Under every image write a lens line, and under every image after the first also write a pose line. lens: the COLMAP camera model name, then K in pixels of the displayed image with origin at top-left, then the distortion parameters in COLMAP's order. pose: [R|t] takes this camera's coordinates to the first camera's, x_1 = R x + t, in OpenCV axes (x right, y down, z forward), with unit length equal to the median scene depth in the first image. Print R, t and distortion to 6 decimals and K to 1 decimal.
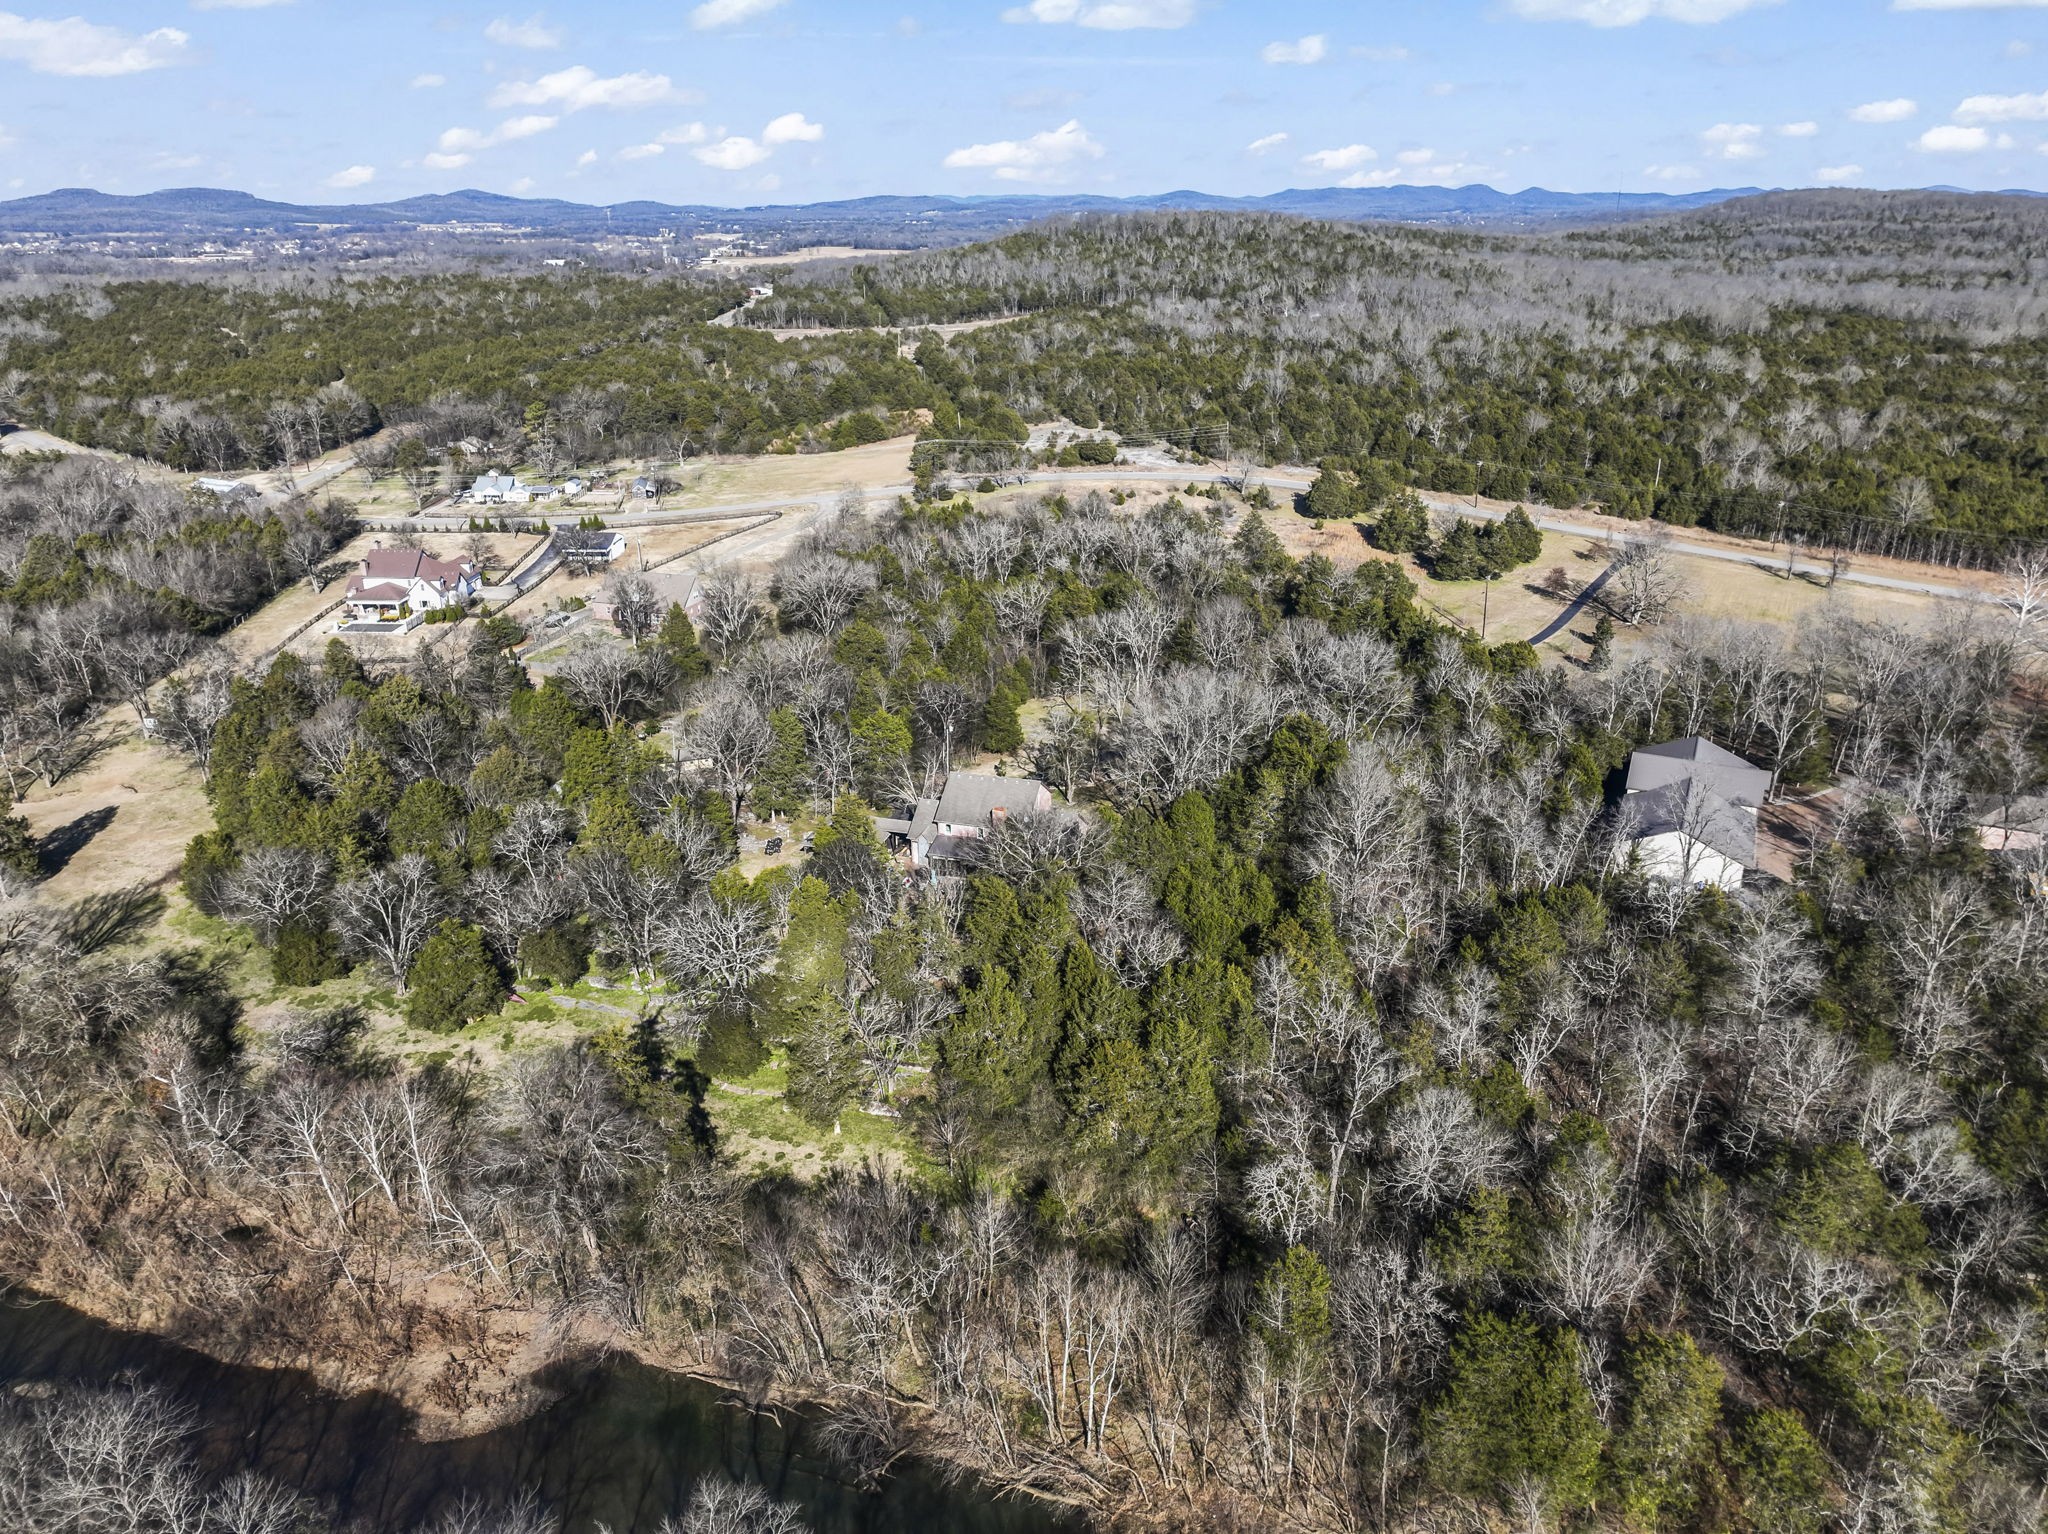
lens RADIAL K [[1454.8, 0, 1015.6], [0, 1454.8, 728.8], [0, 0, 1]] dist [0.002116, -0.002512]
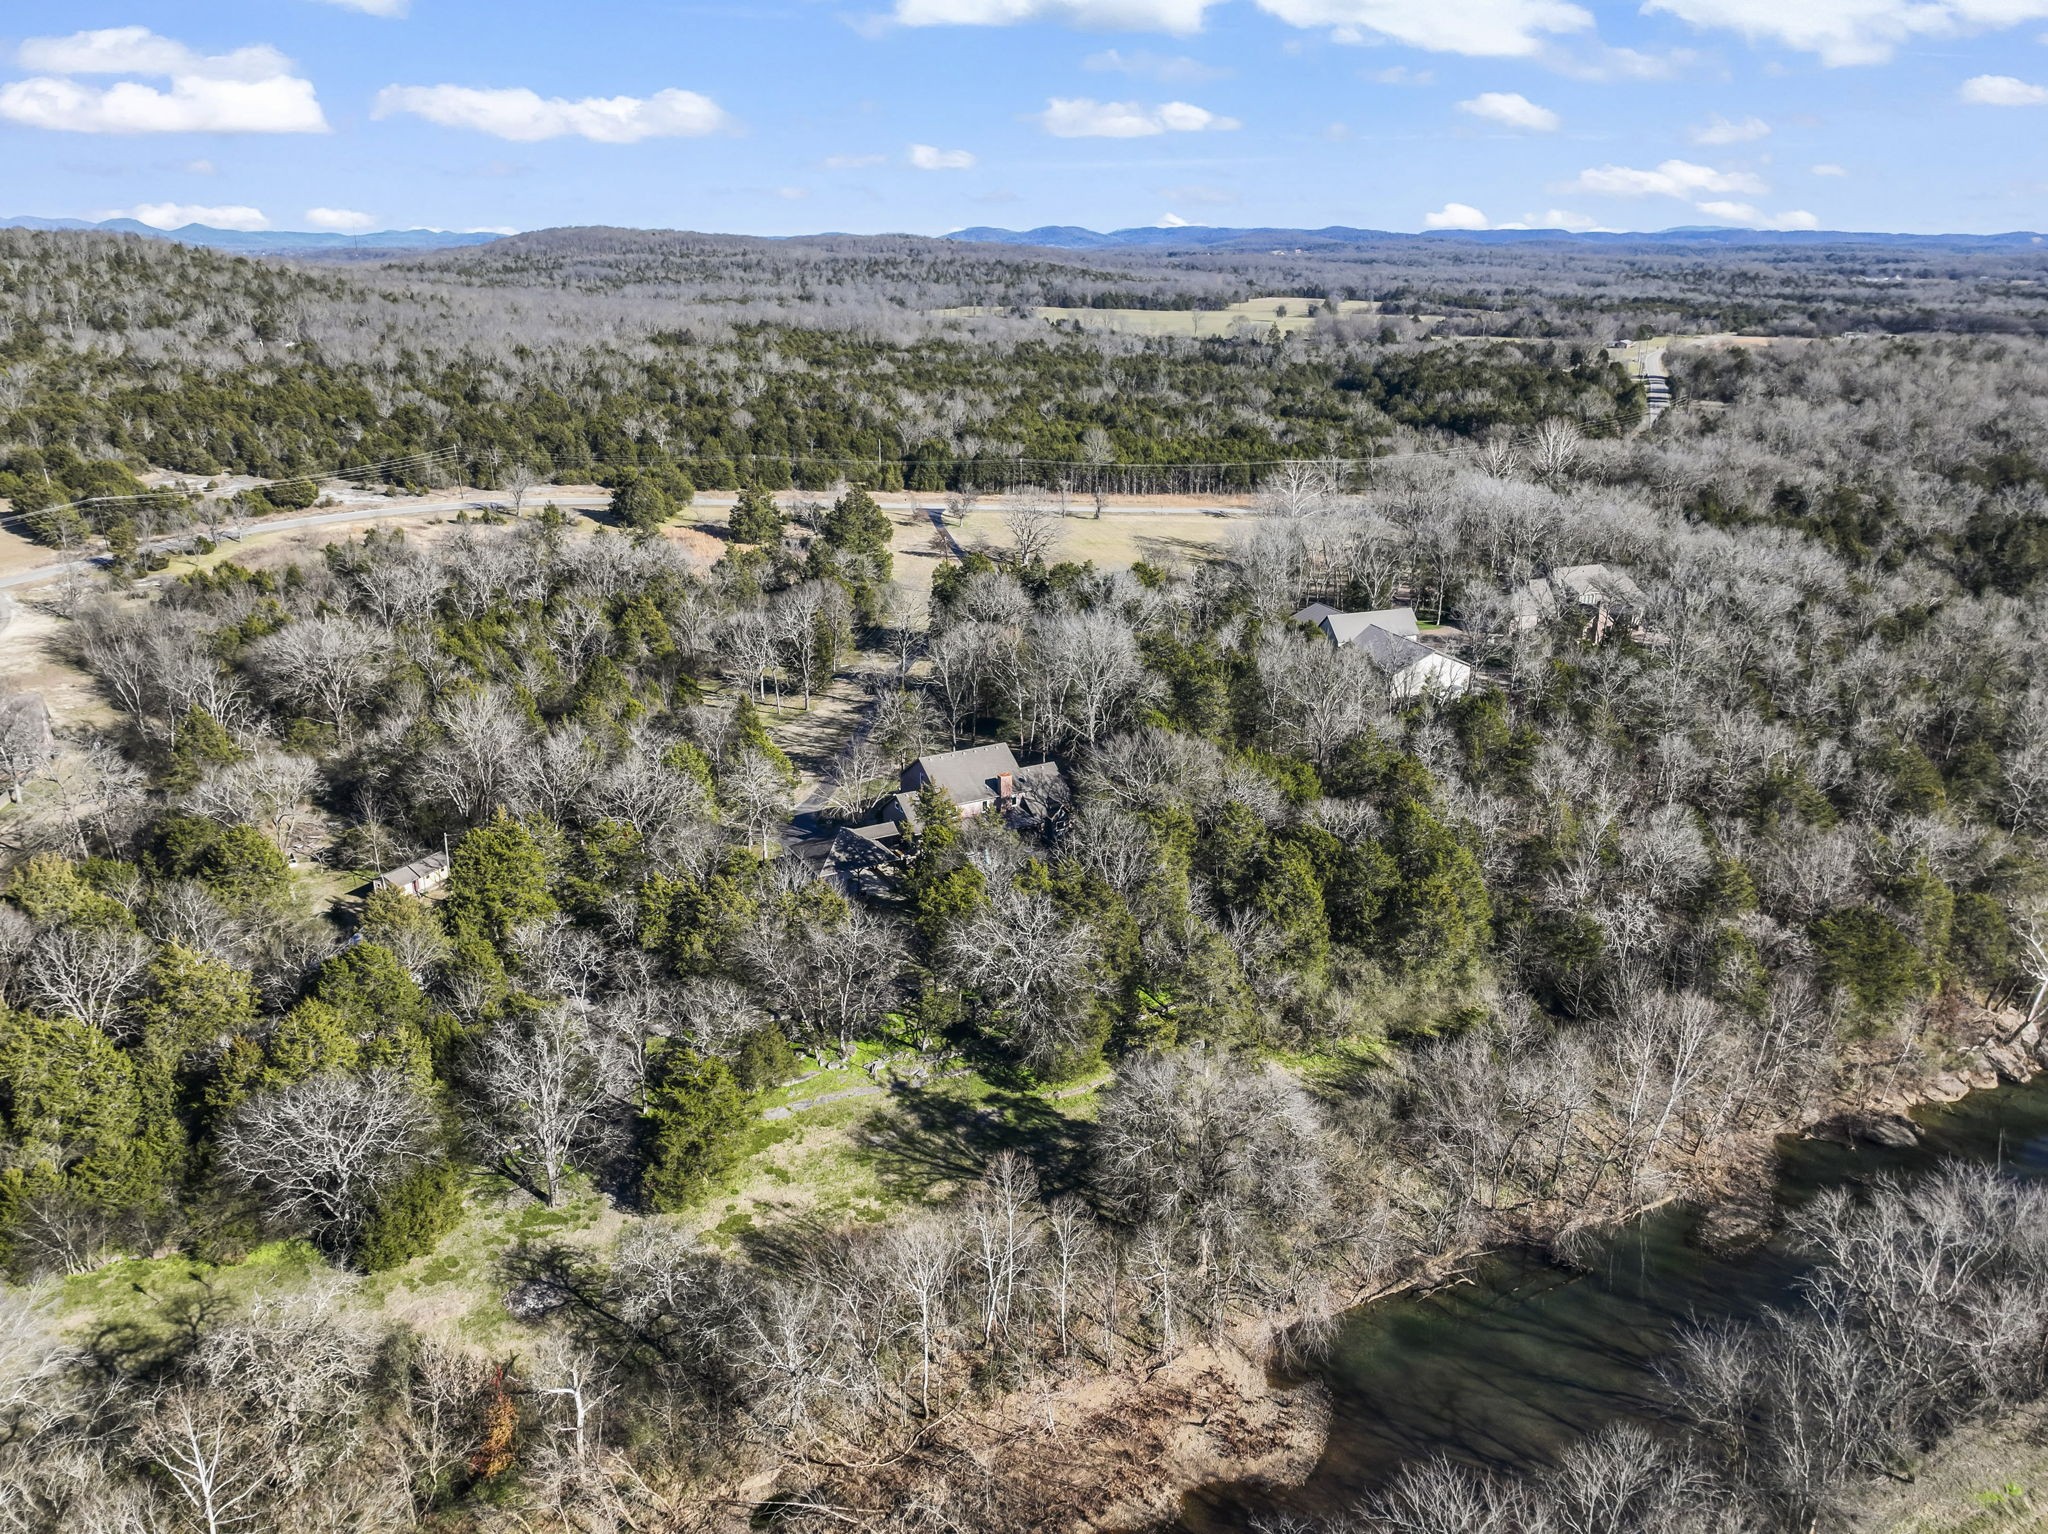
lens RADIAL K [[1454.8, 0, 1015.6], [0, 1454.8, 728.8], [0, 0, 1]] dist [0.002116, -0.002512]
pose [[0.693134, -0.216769, 0.687442, -0.735209], [0.232841, 0.969914, 0.071071, -0.050234], [-0.682166, 0.110803, 0.722753, 0.291106]]
